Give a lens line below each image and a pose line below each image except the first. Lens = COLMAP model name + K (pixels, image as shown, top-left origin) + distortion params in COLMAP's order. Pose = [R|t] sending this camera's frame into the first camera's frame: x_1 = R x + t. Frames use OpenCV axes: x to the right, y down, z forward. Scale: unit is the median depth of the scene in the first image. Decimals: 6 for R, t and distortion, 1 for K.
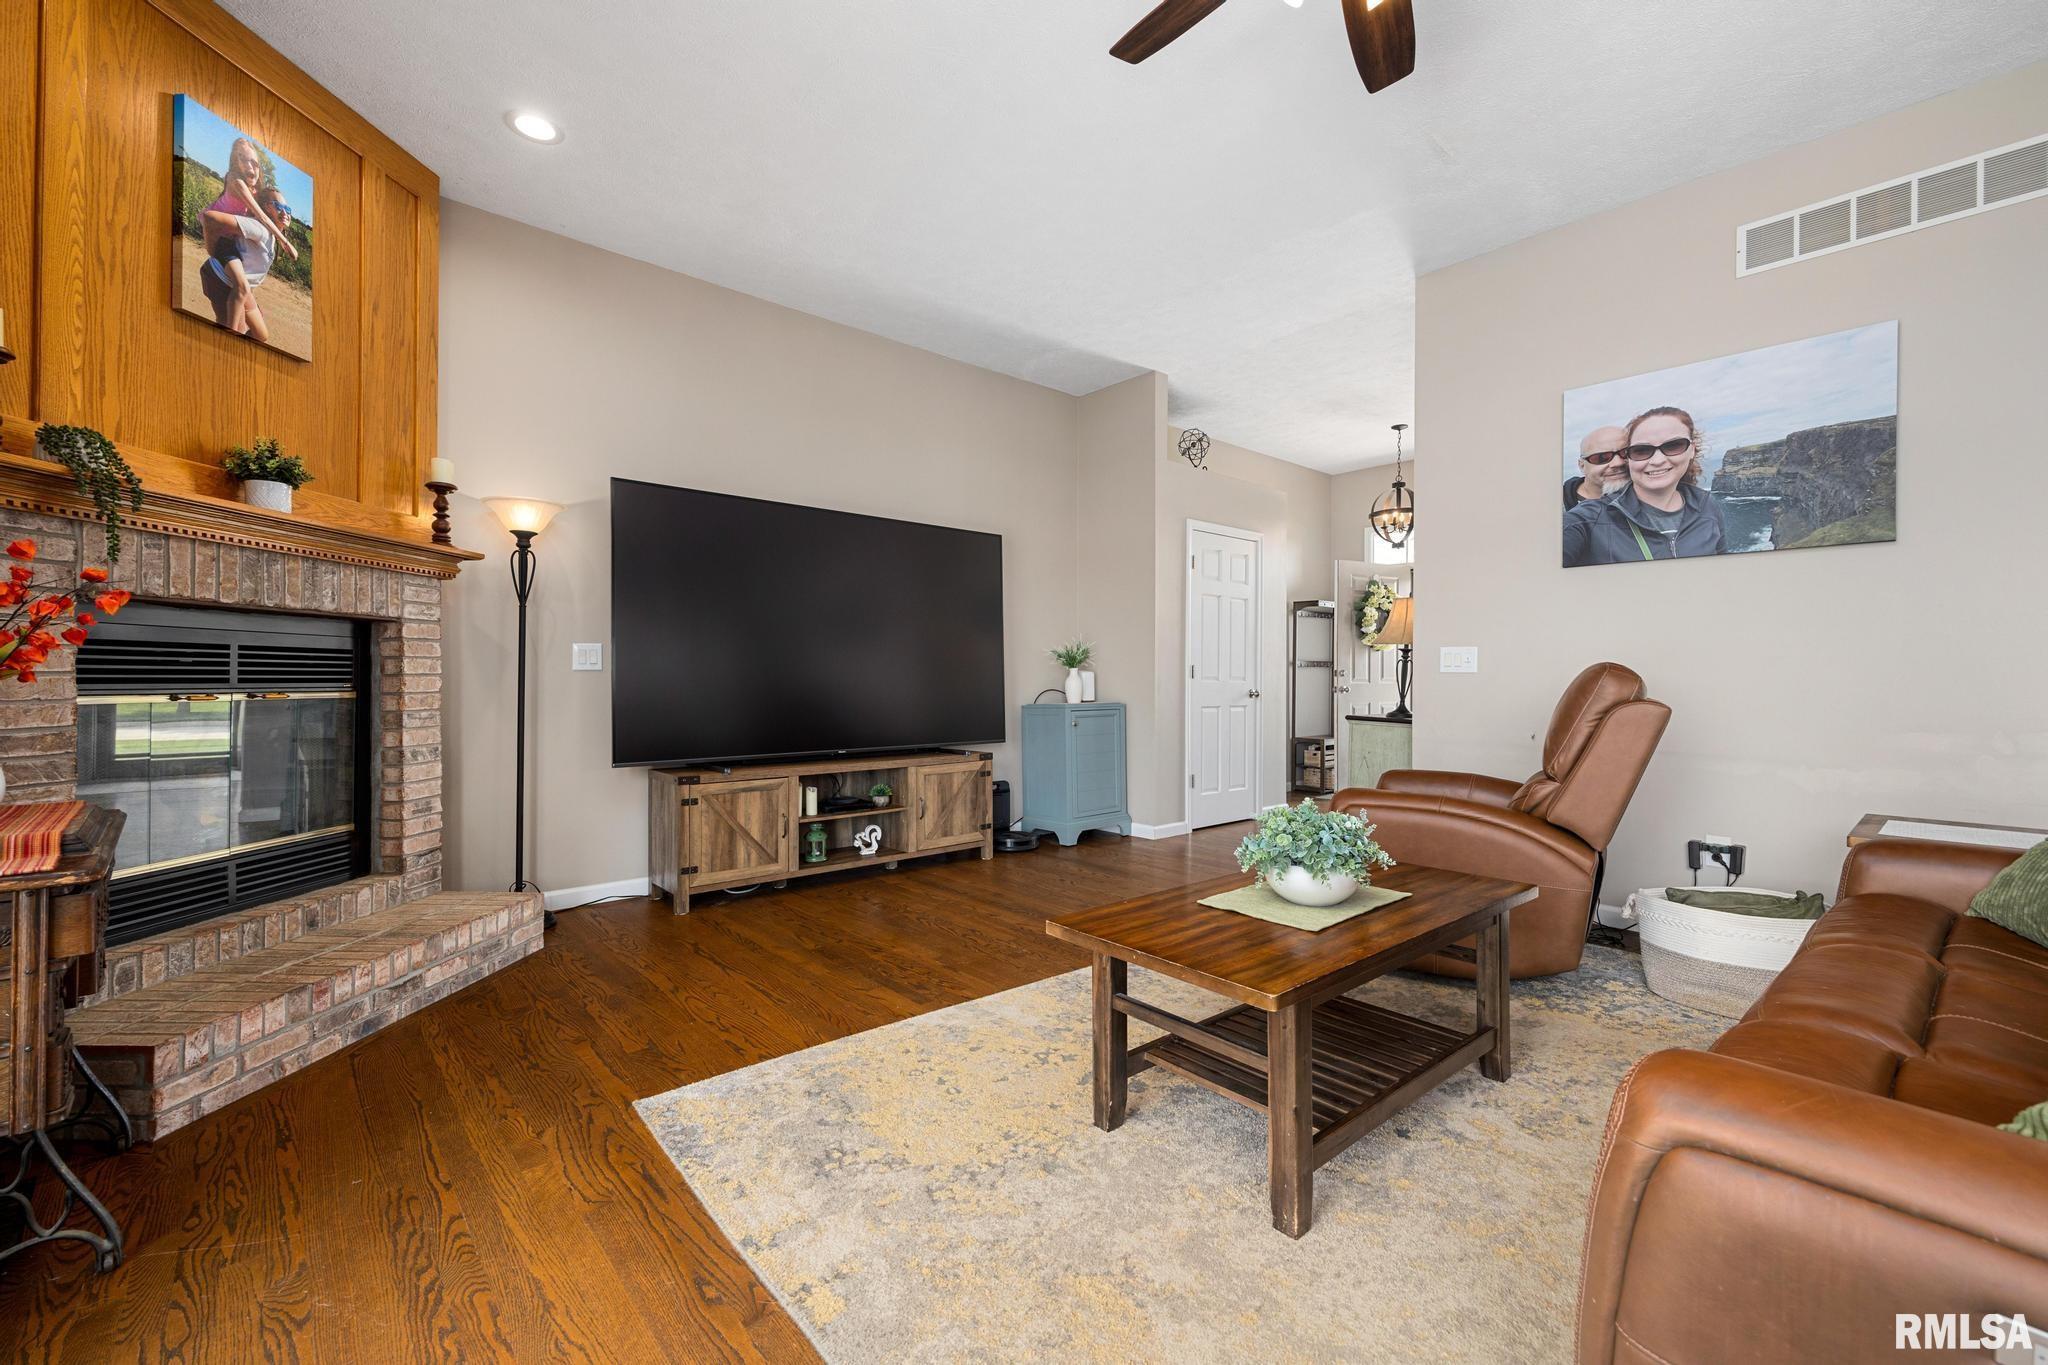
lens RADIAL K [[849.3, 0, 1056.8], [0, 849.3, 674.3], [0, 0, 1]] dist [0.017959, 0.000167]
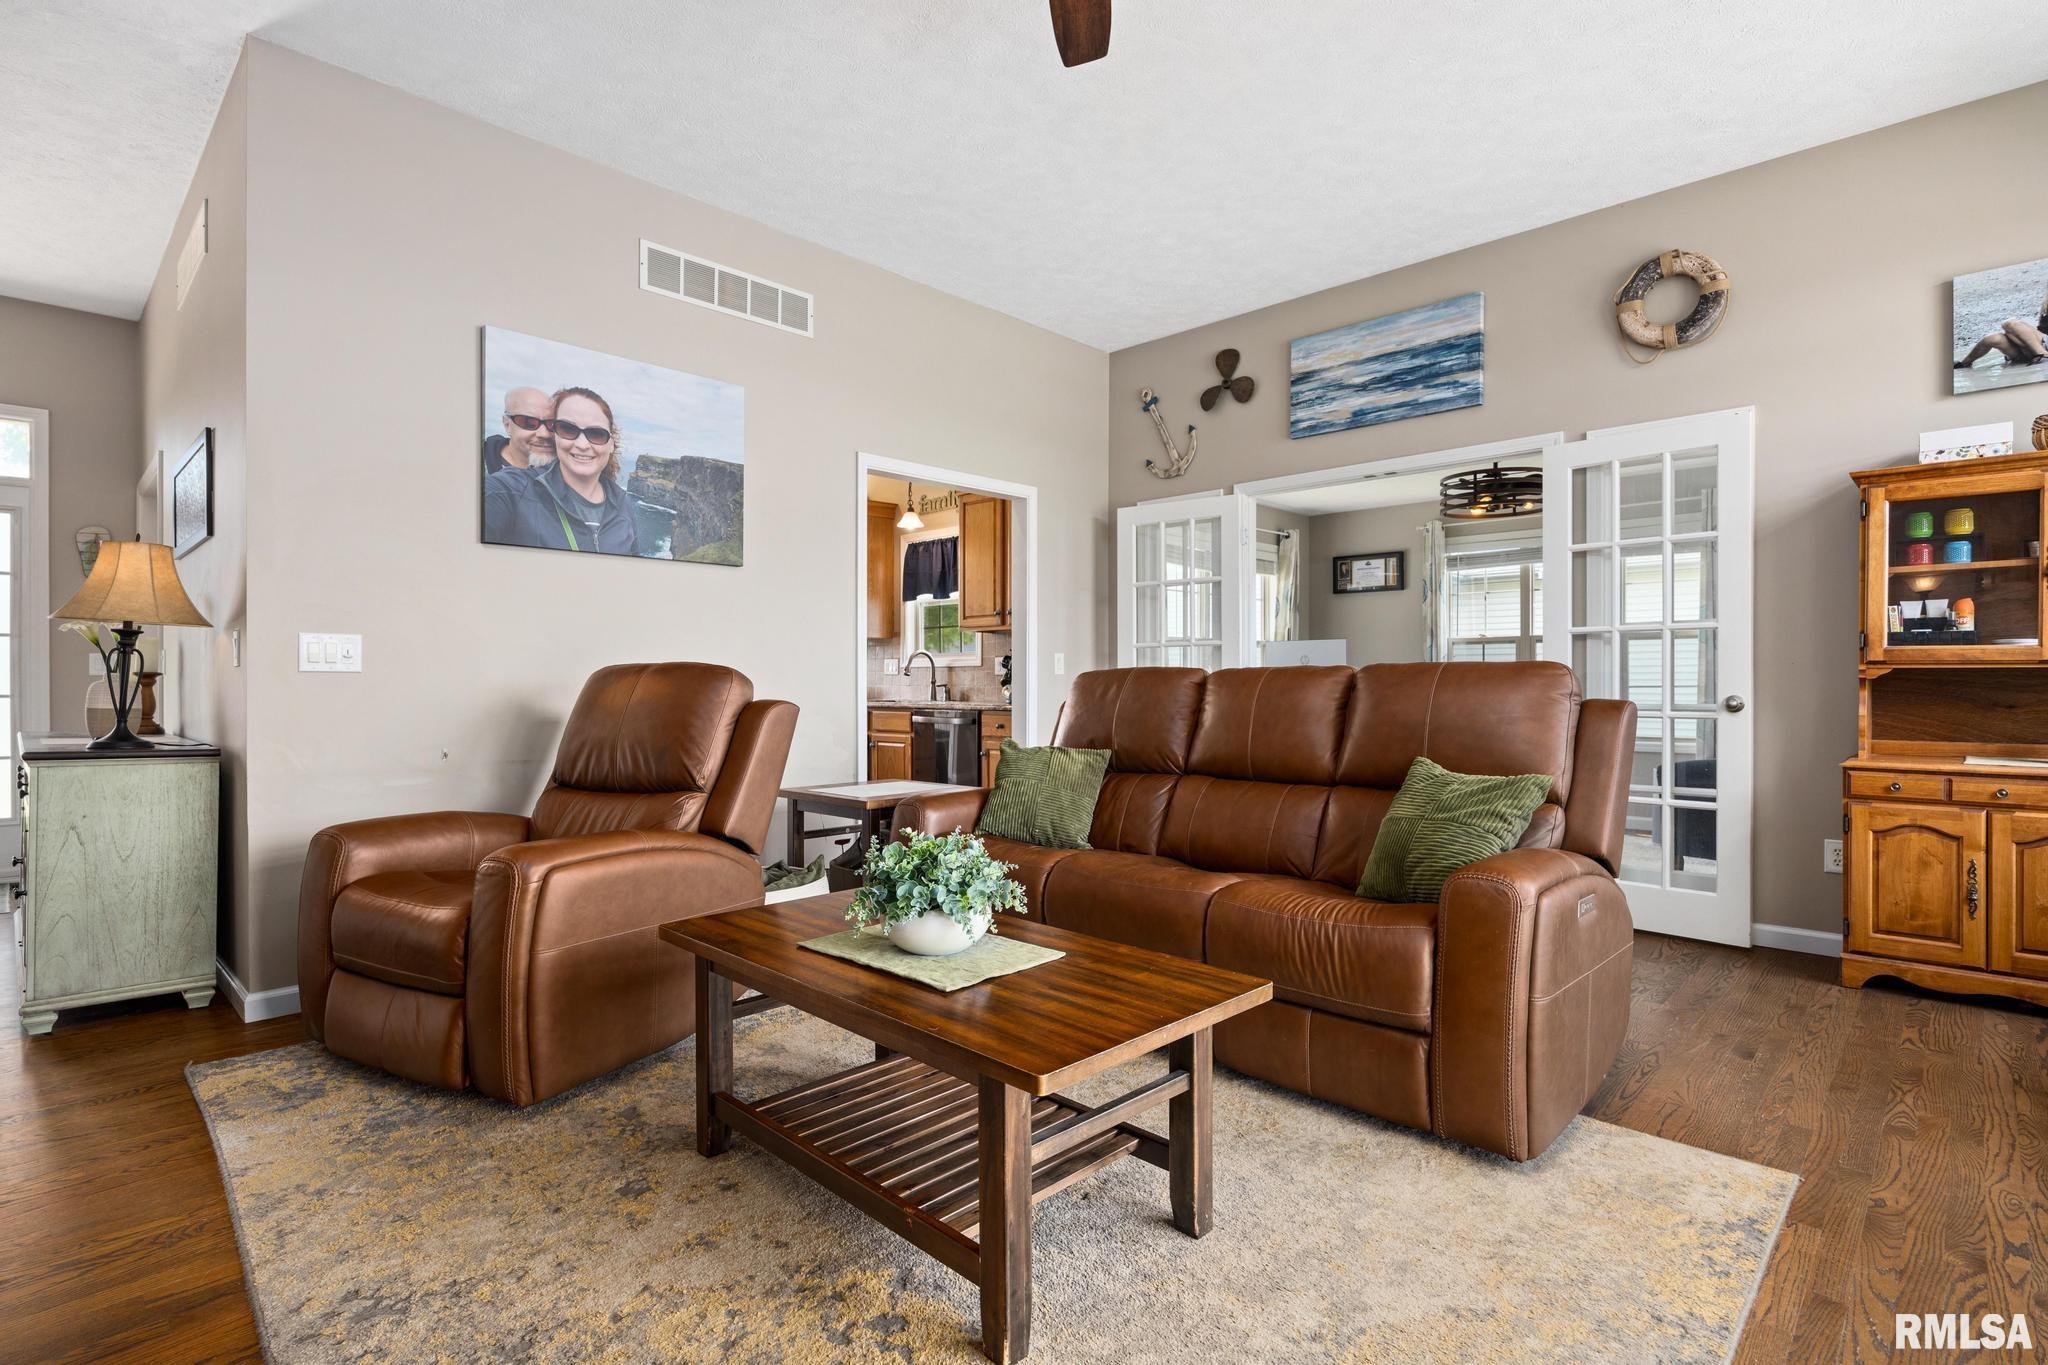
lens RADIAL K [[990.1, 0, 1036.9], [0, 990.1, 681.1], [0, 0, 1]] dist [-0.003667, -0.001001]
pose [[-0.053927, -0.005803, 0.998528, -0.426362], [-0.001598, 0.999982, 0.005725, -0.000768], [-0.998544, -0.001287, -0.053935, 0.614195]]
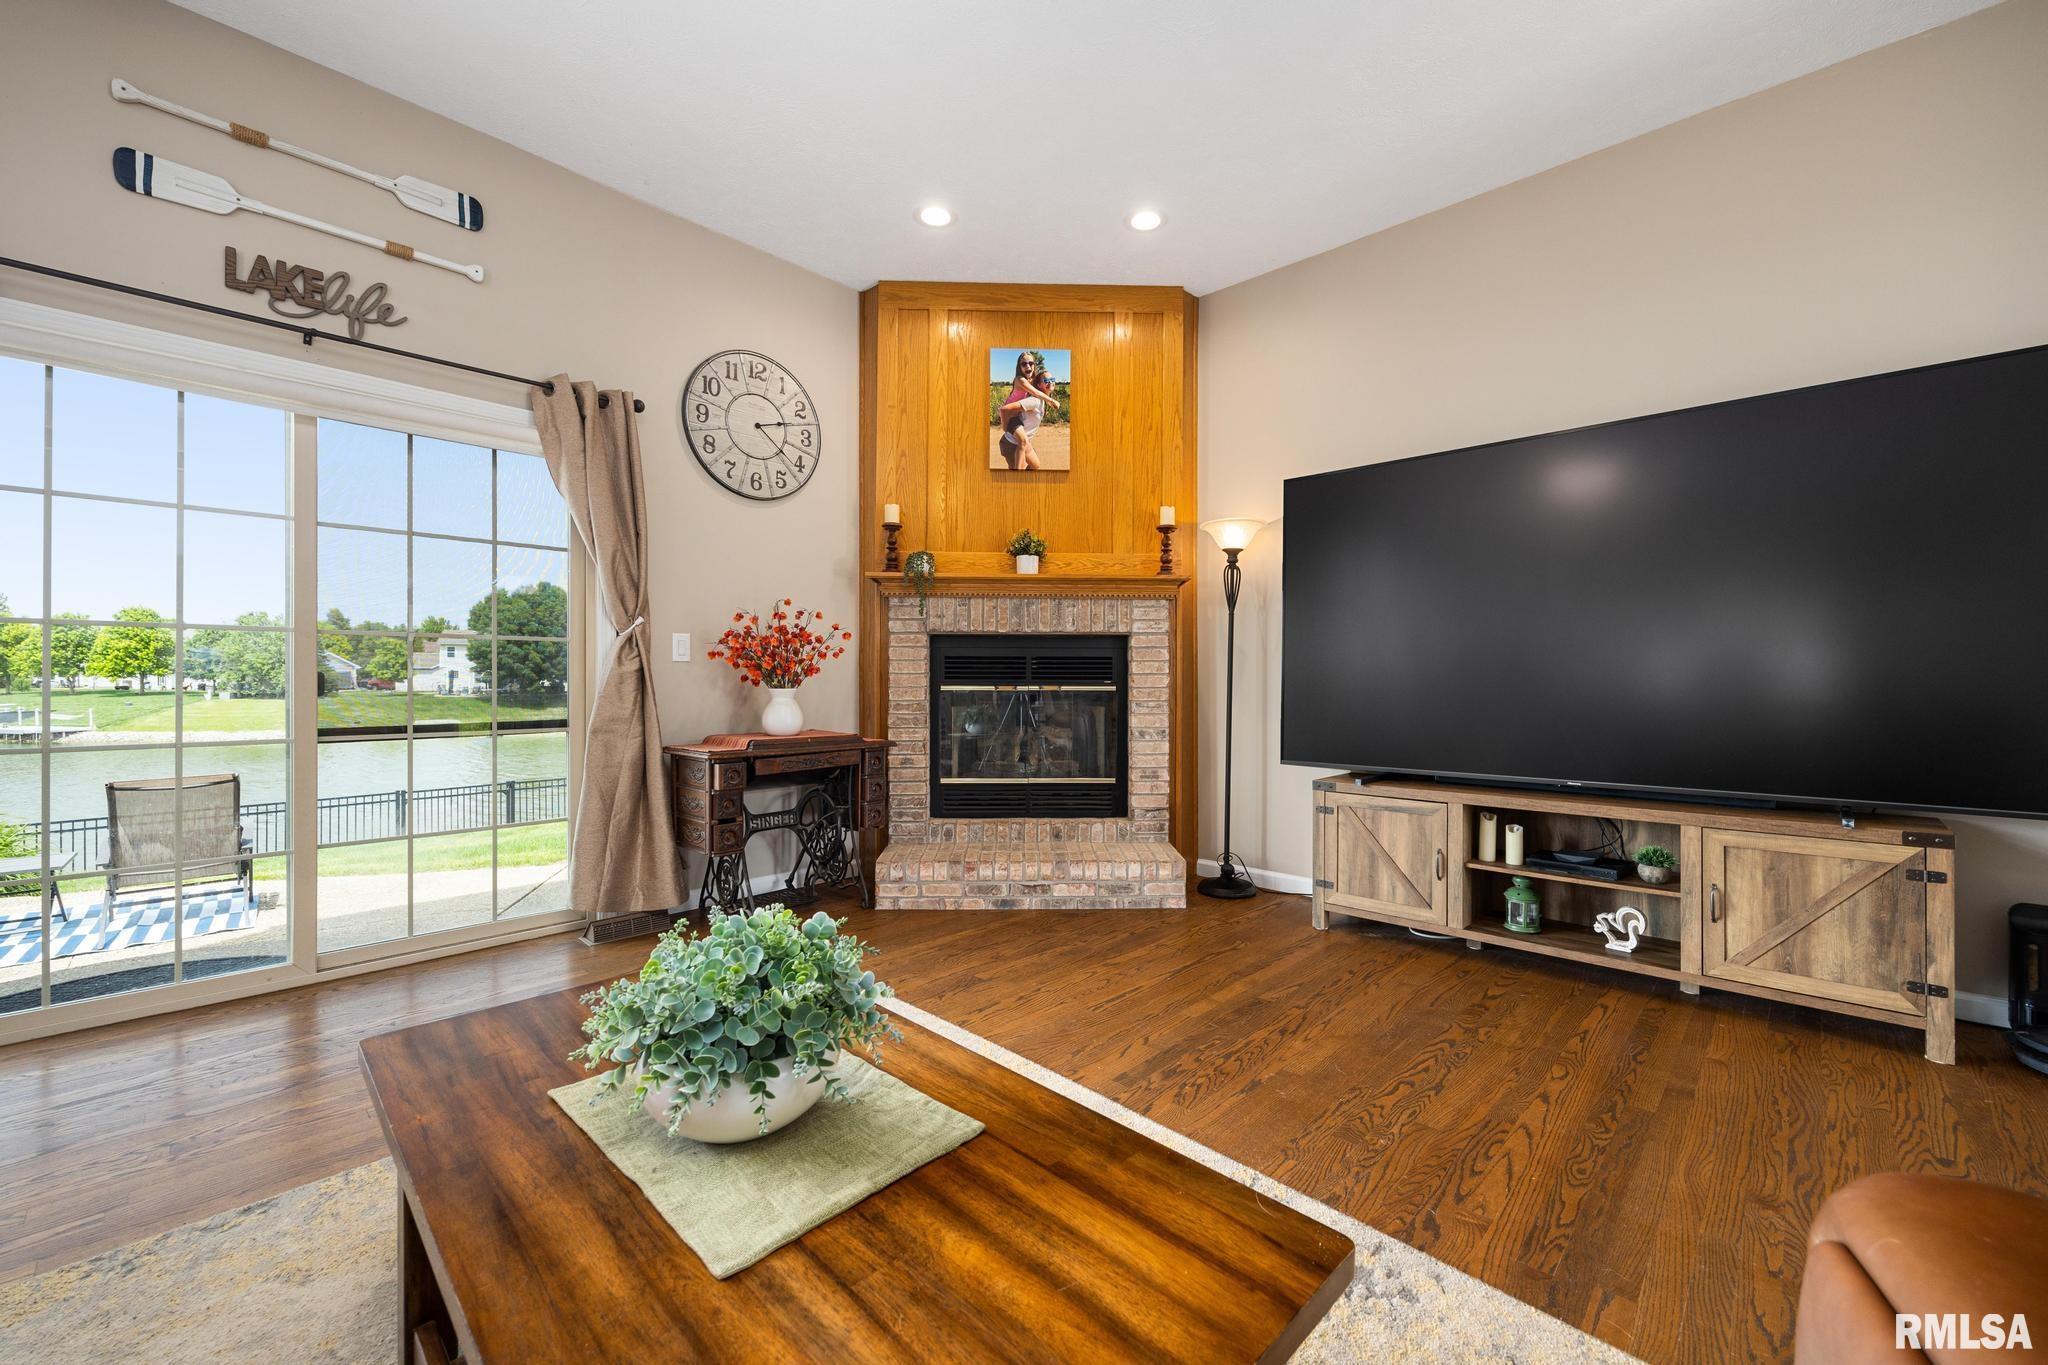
lens RADIAL K [[821.1, 0, 1049.8], [0, 821.1, 677.1], [0, 0, 1]] dist [-0.000767, -0.000324]
pose [[0.076804, -0.007996, -0.997014, 0.497910], [0.002769, 0.999966, -0.007807, 0.014359], [0.997042, -0.002161, 0.076824, 0.730863]]
